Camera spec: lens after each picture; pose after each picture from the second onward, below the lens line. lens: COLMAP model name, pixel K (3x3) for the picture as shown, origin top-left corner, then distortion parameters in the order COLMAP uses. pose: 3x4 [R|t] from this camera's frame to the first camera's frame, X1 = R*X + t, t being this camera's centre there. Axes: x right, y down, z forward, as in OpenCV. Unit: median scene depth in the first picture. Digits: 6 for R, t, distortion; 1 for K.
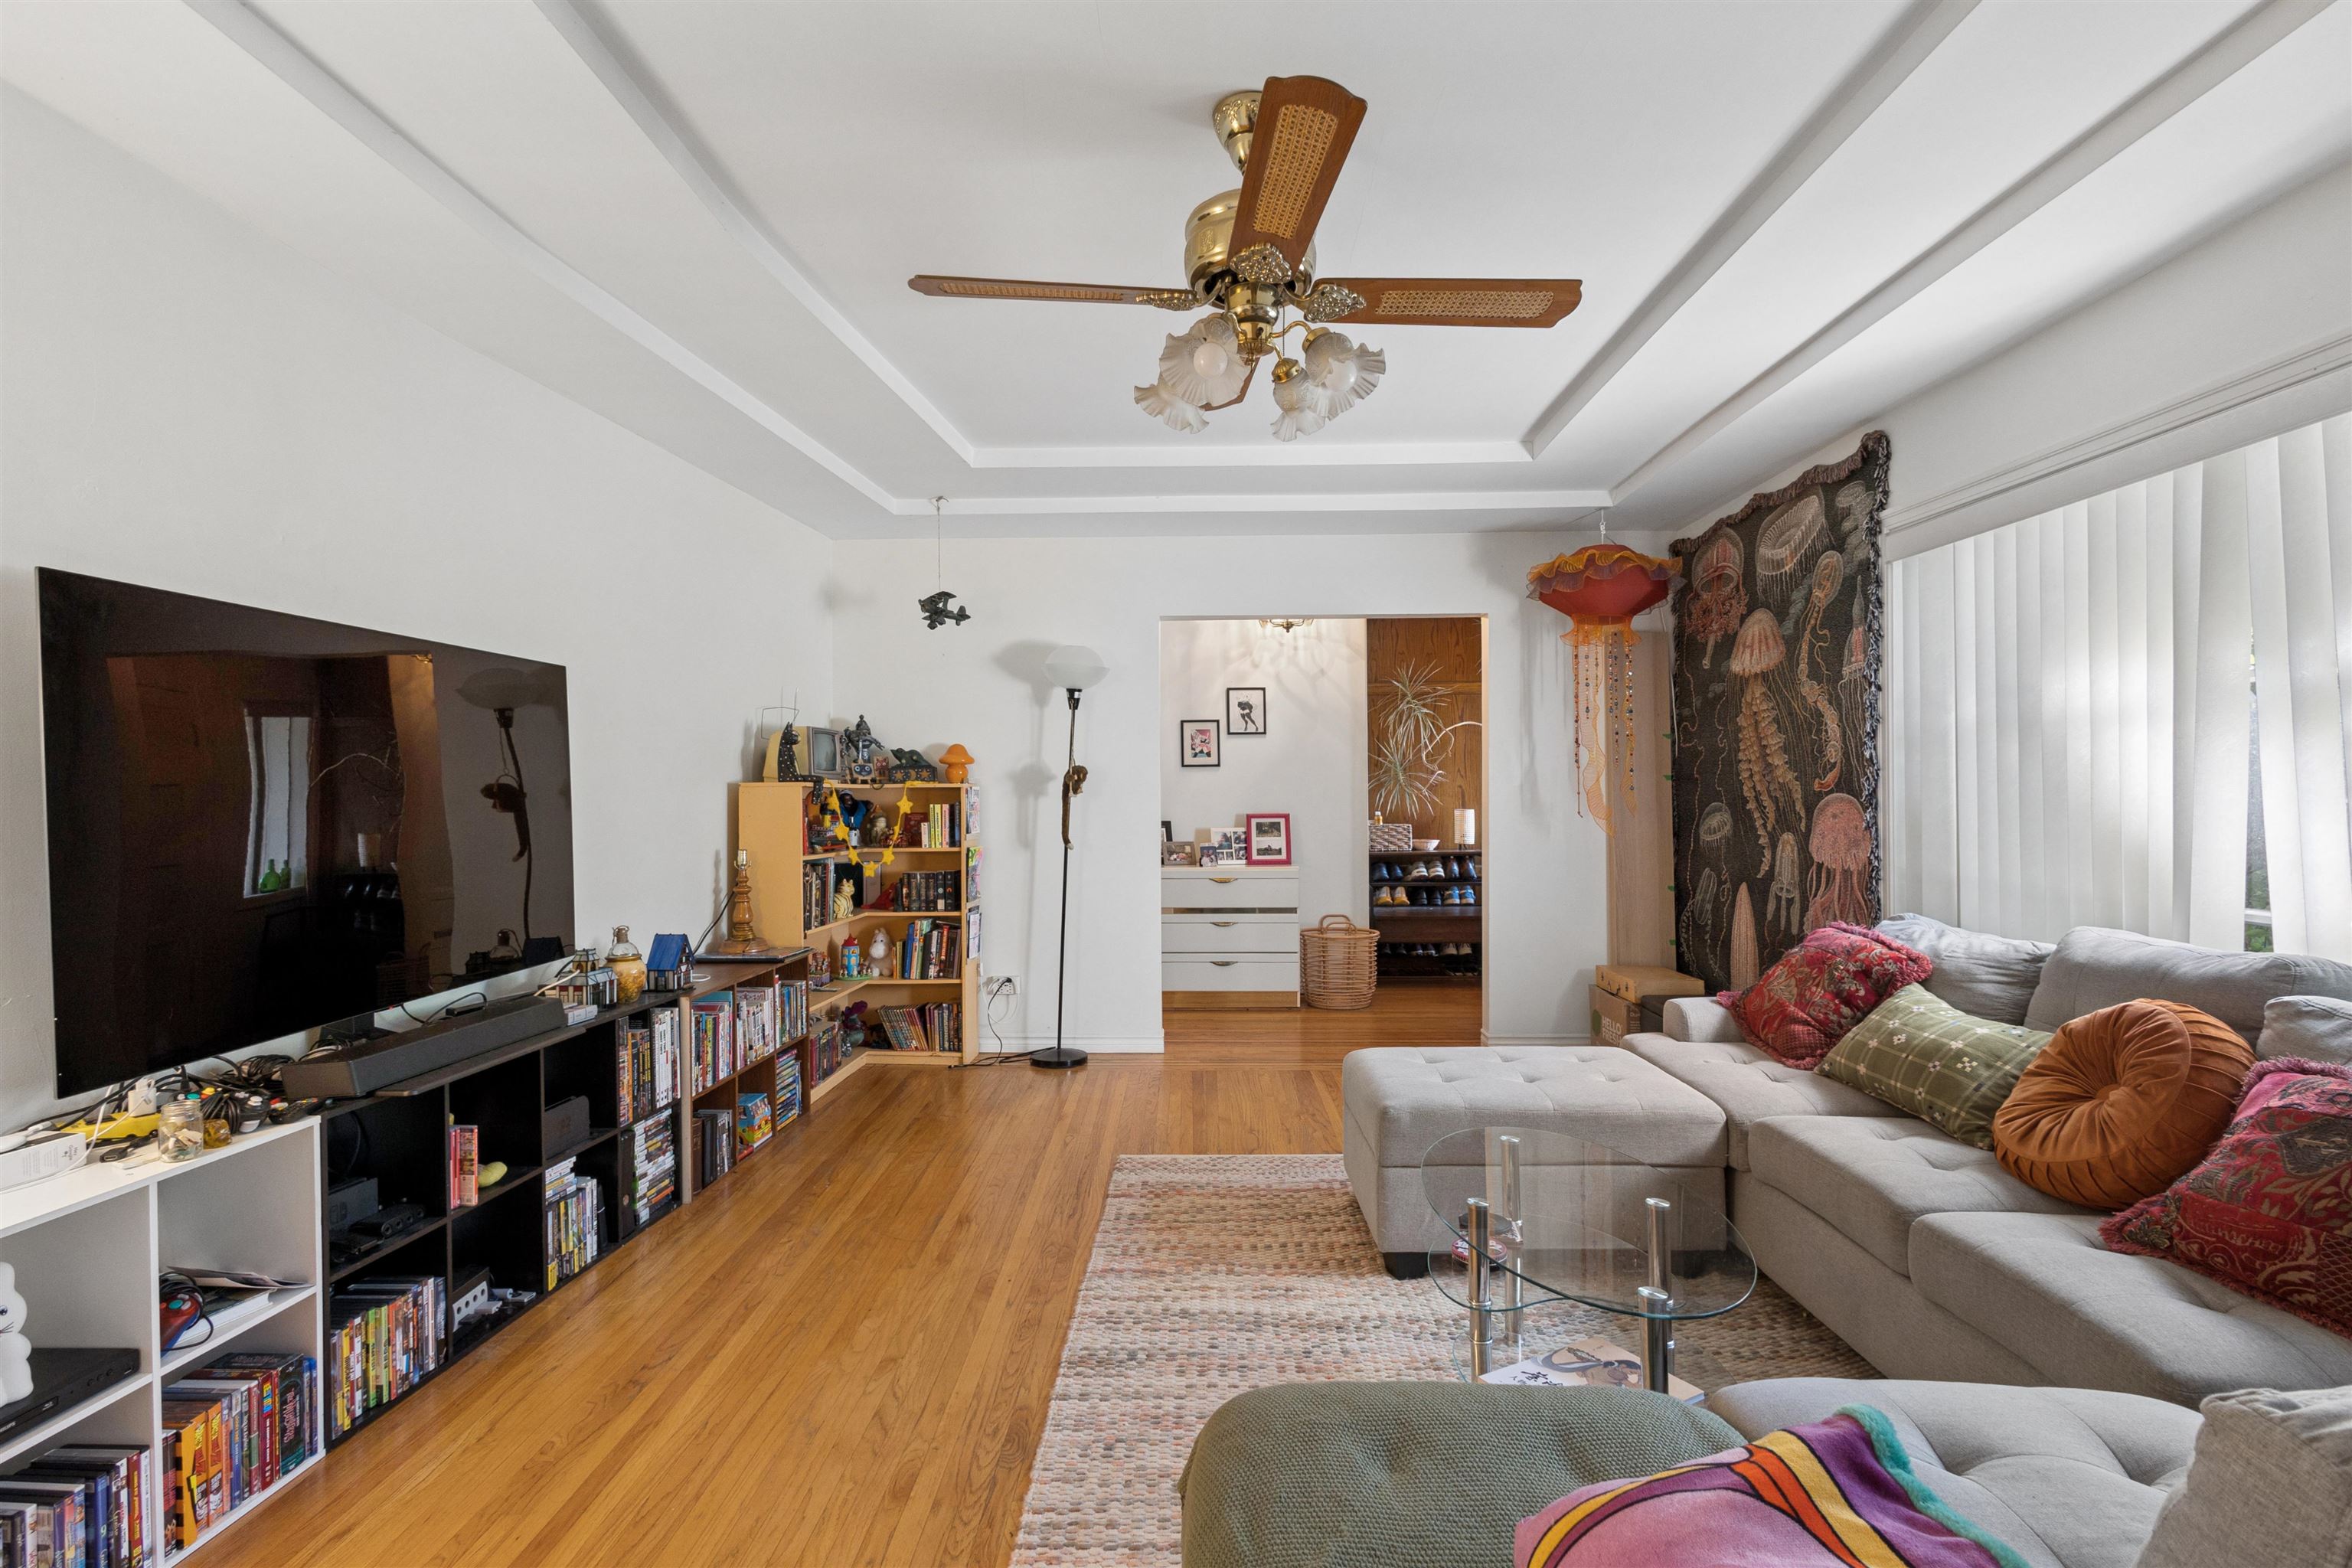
lens RADIAL K [[1122.9, 0, 1149.4], [0, 1122.9, 782.2], [0, 0, 1]] dist [0.008255, 0.000085]
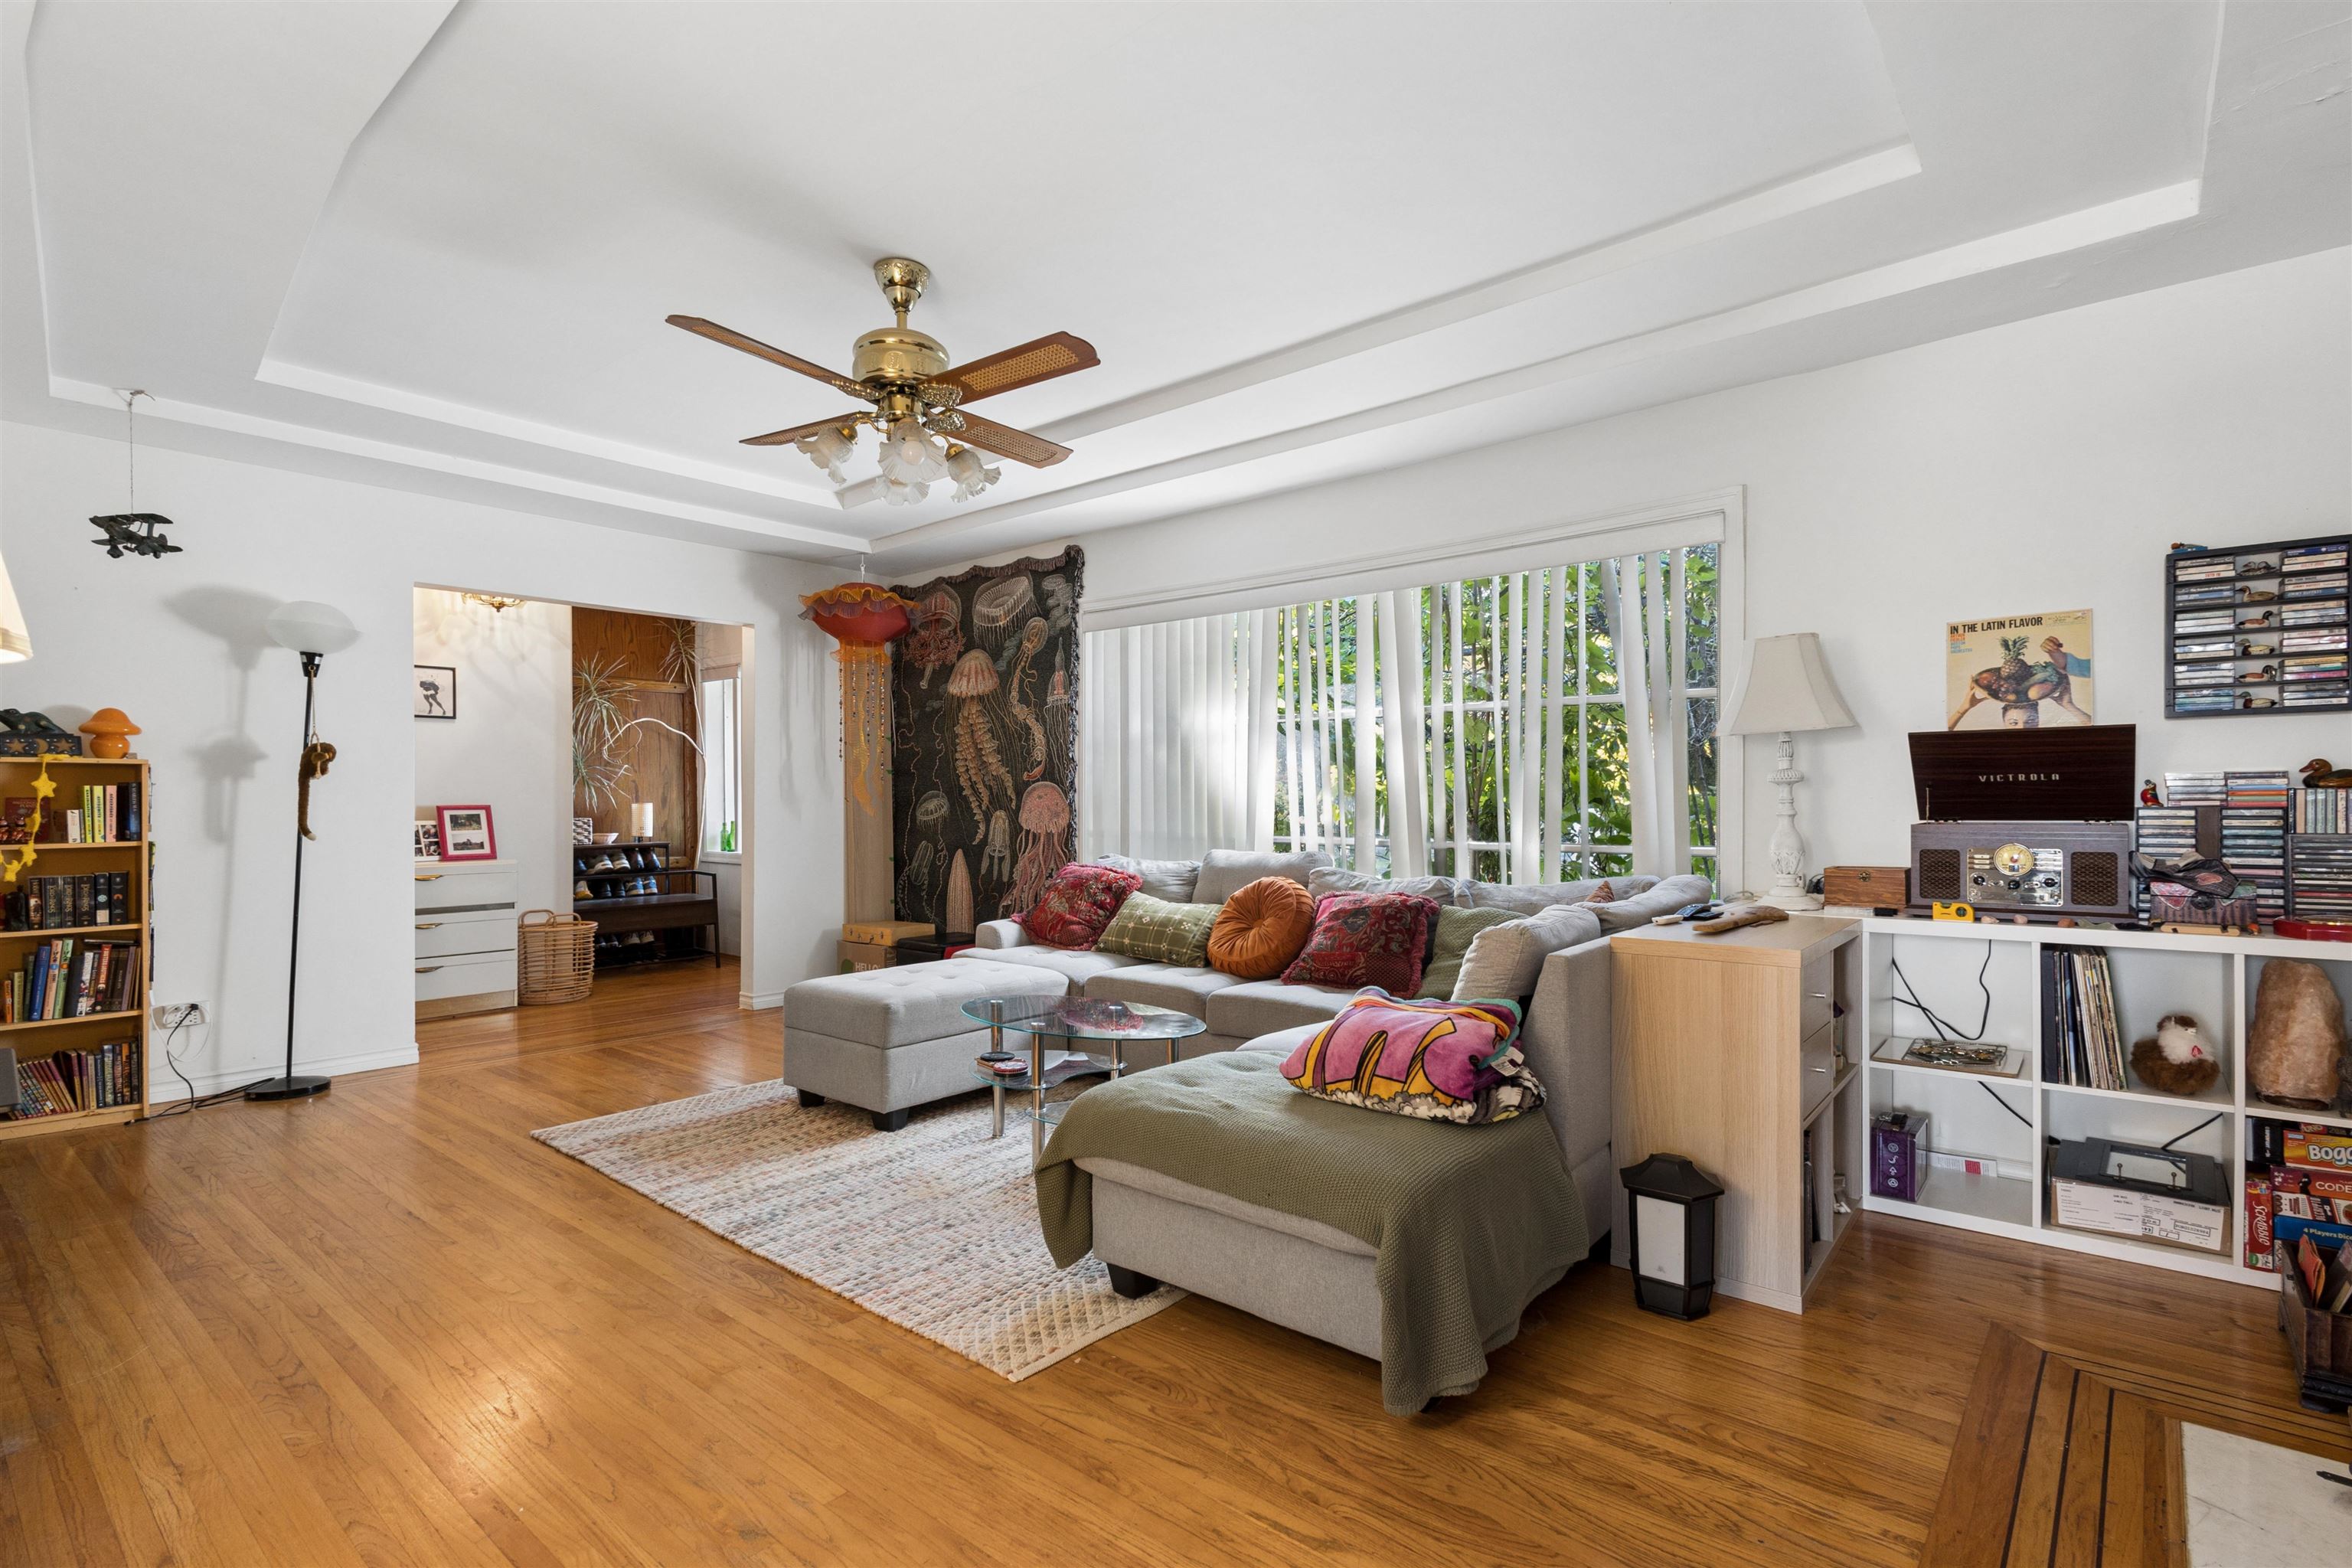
lens RADIAL K [[1151.2, 0, 1186.2], [0, 1151.2, 793.1], [0, 0, 1]] dist [0.002874, 0.000086]
pose [[0.622667, 0.007969, 0.782447, -0.391755], [-0.008060, 0.999960, -0.003770, 0.024956], [-0.782446, -0.003959, 0.622706, -0.078148]]
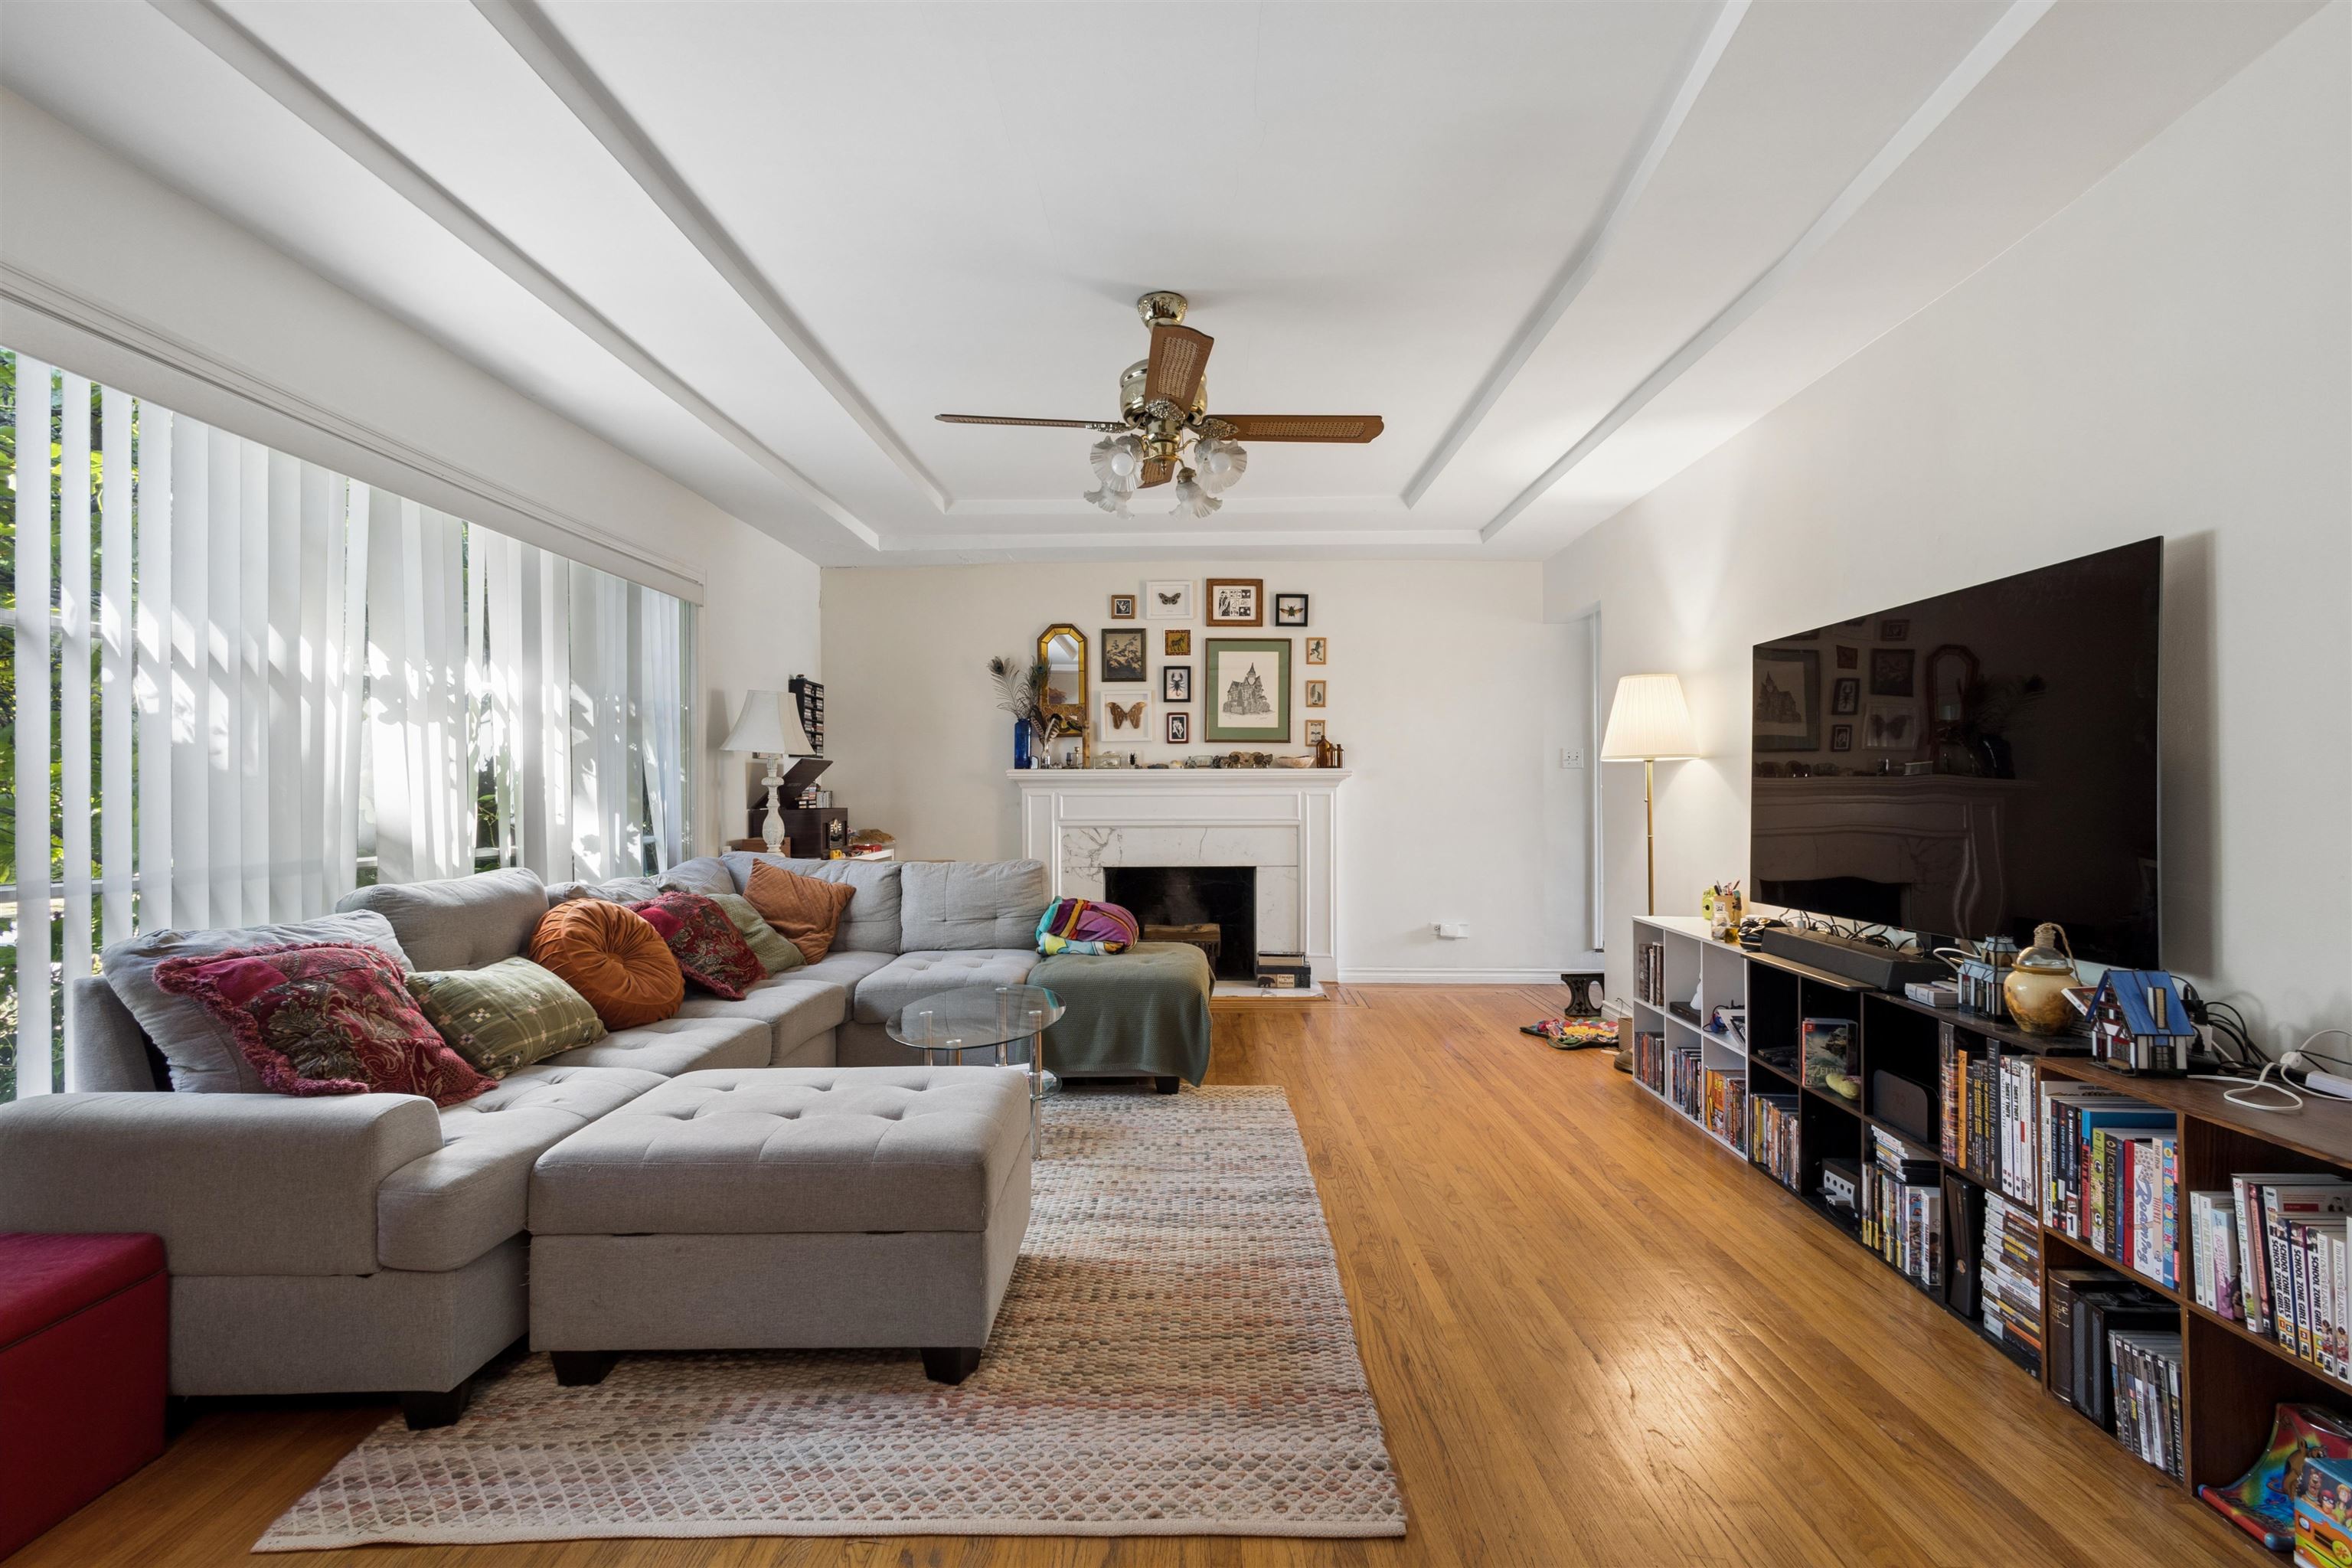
lens RADIAL K [[1081.6, 0, 1167.8], [0, 1081.6, 814.0], [0, 0, 1]] dist [0.005755, 0.000111]
pose [[-0.999634, 0.014209, -0.023015, 0.061675], [0.014097, 0.999888, 0.004997, 0.036072], [0.023083, 0.004671, -0.999723, 1.193046]]
